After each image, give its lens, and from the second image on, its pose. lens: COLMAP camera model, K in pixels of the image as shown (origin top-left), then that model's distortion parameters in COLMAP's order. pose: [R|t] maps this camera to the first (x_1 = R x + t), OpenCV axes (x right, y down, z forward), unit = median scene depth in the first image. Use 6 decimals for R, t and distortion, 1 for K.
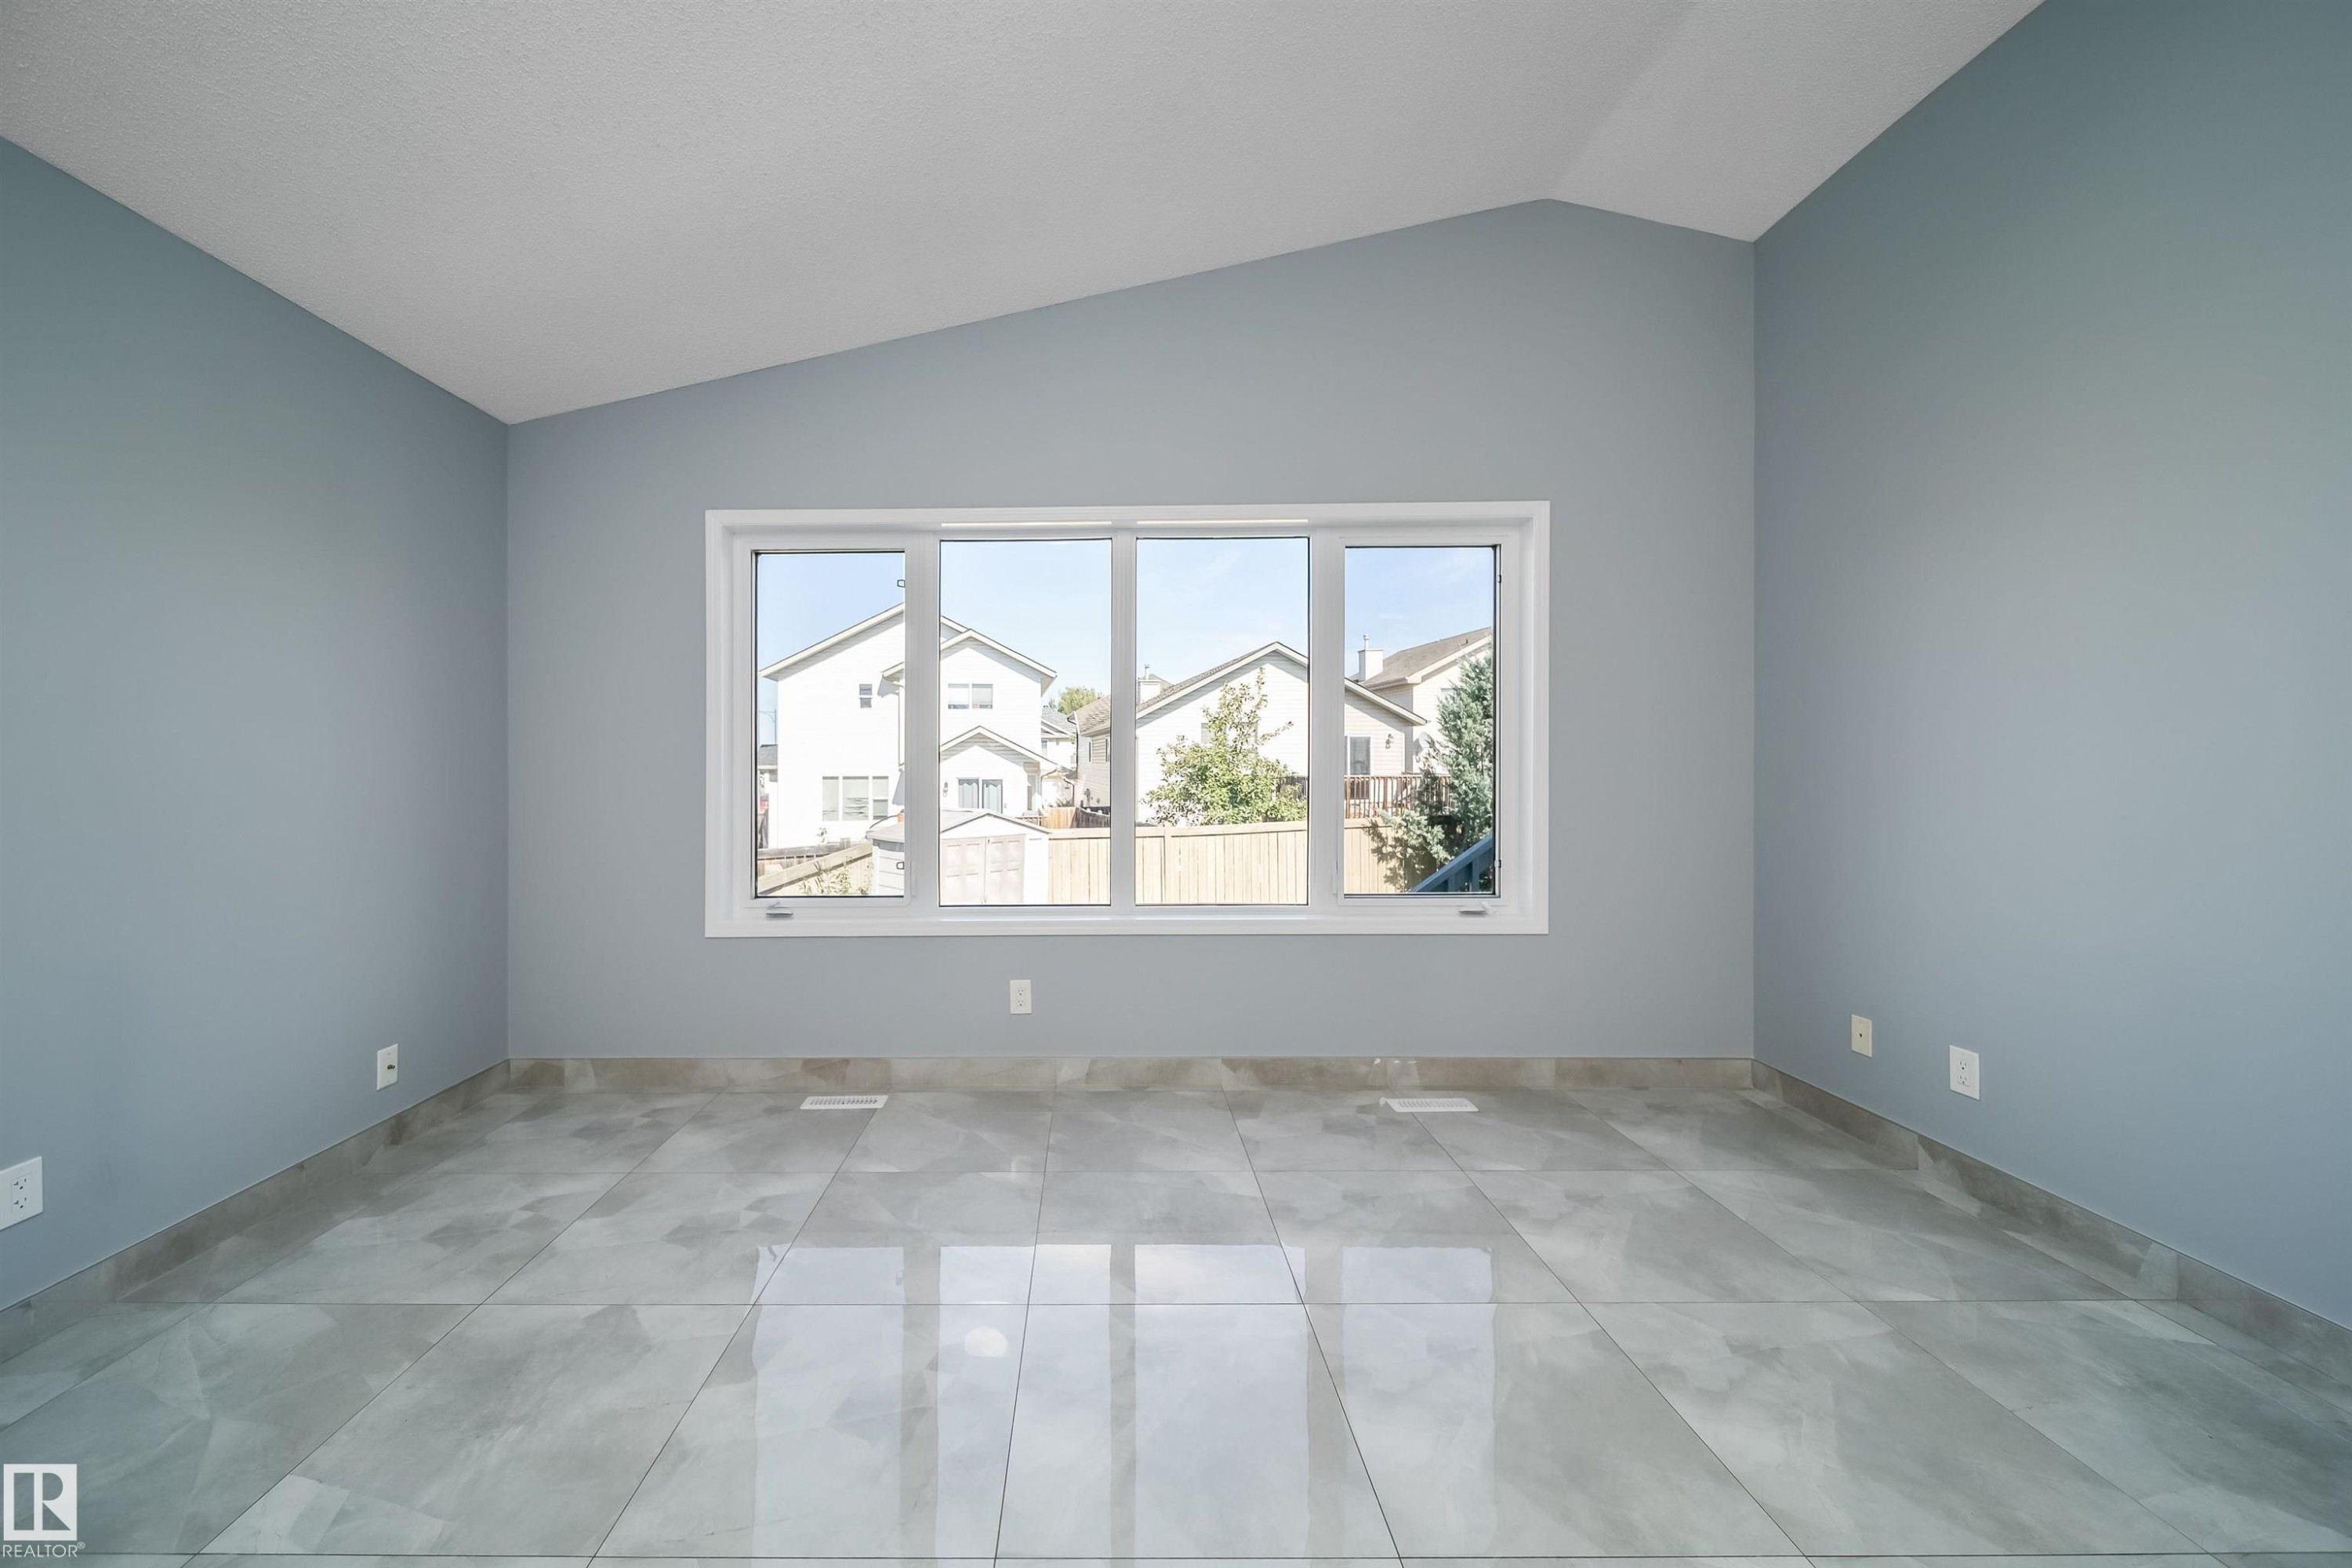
lens RADIAL K [[860.4, 0, 1097.7], [0, 860.4, 763.3], [0, 0, 1]] dist [-0.000180, -0.000151]
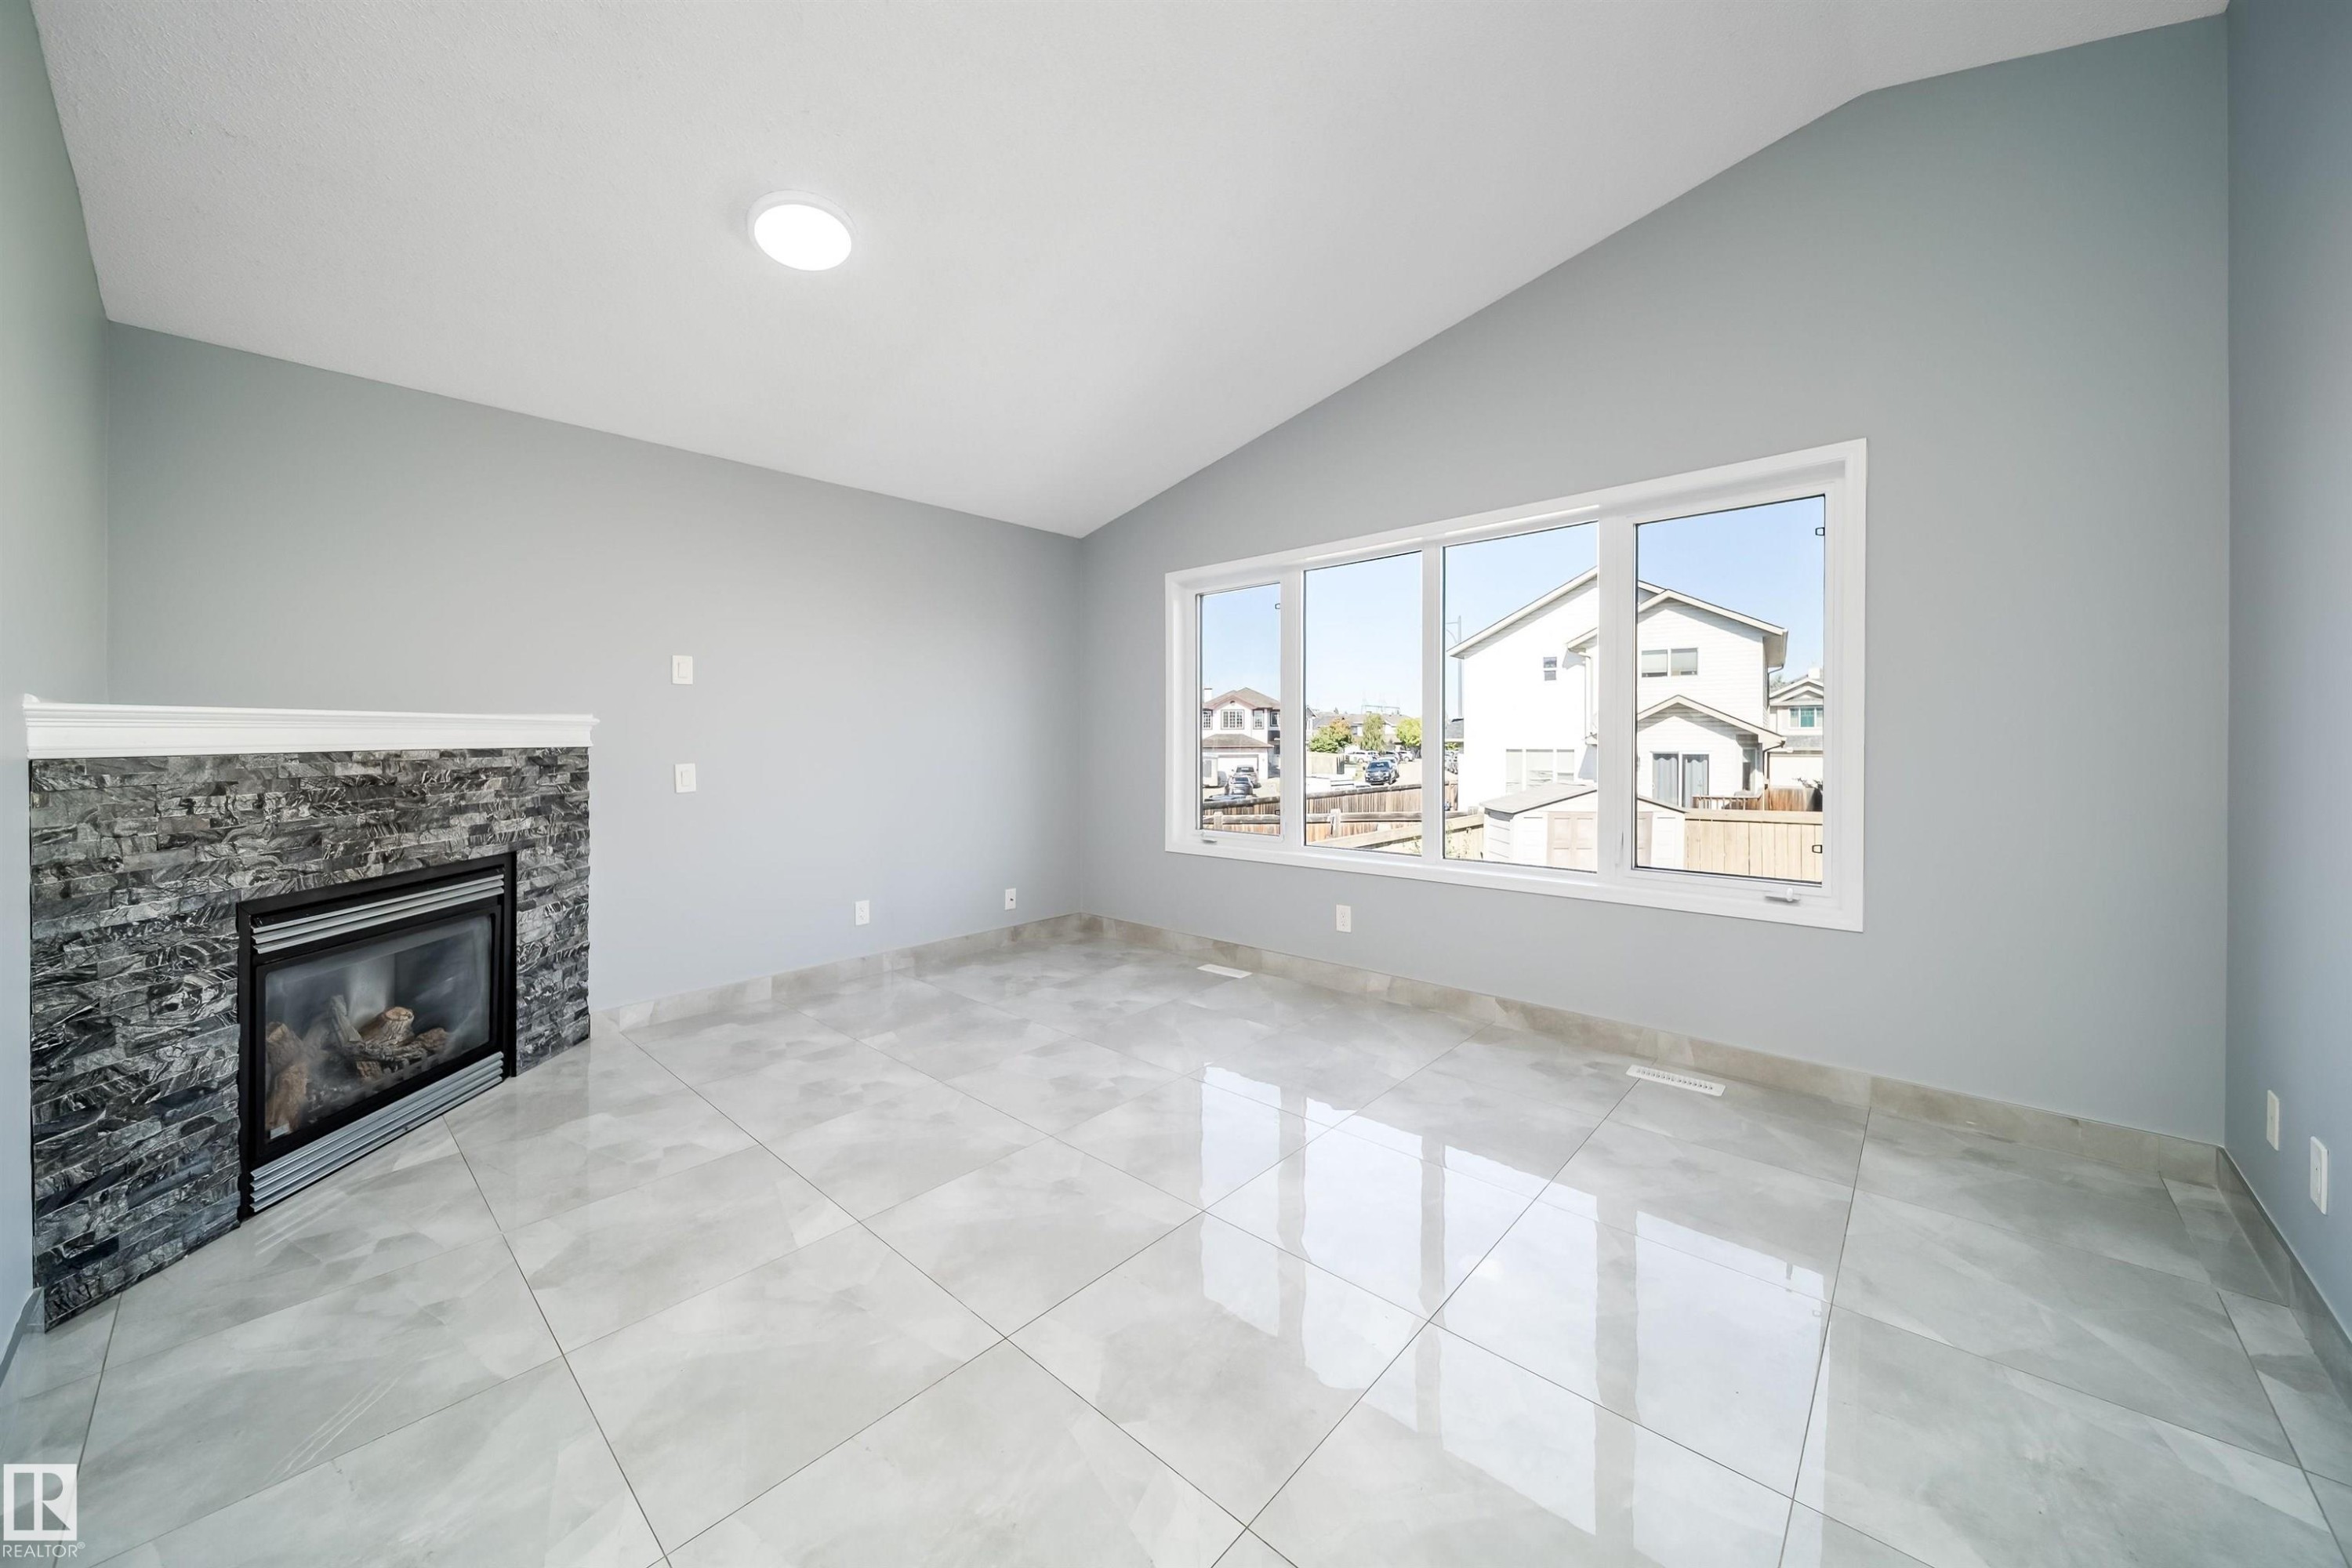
lens RADIAL K [[848.2, 0, 1187.8], [0, 848.2, 737.7], [0, 0, 1]] dist [0.000753, -0.000100]
pose [[0.745776, 0.000011, -0.666197, 0.580170], [0.001239, 0.999998, 0.001403, -0.002310], [0.666196, -0.001872, 0.745774, -0.104220]]
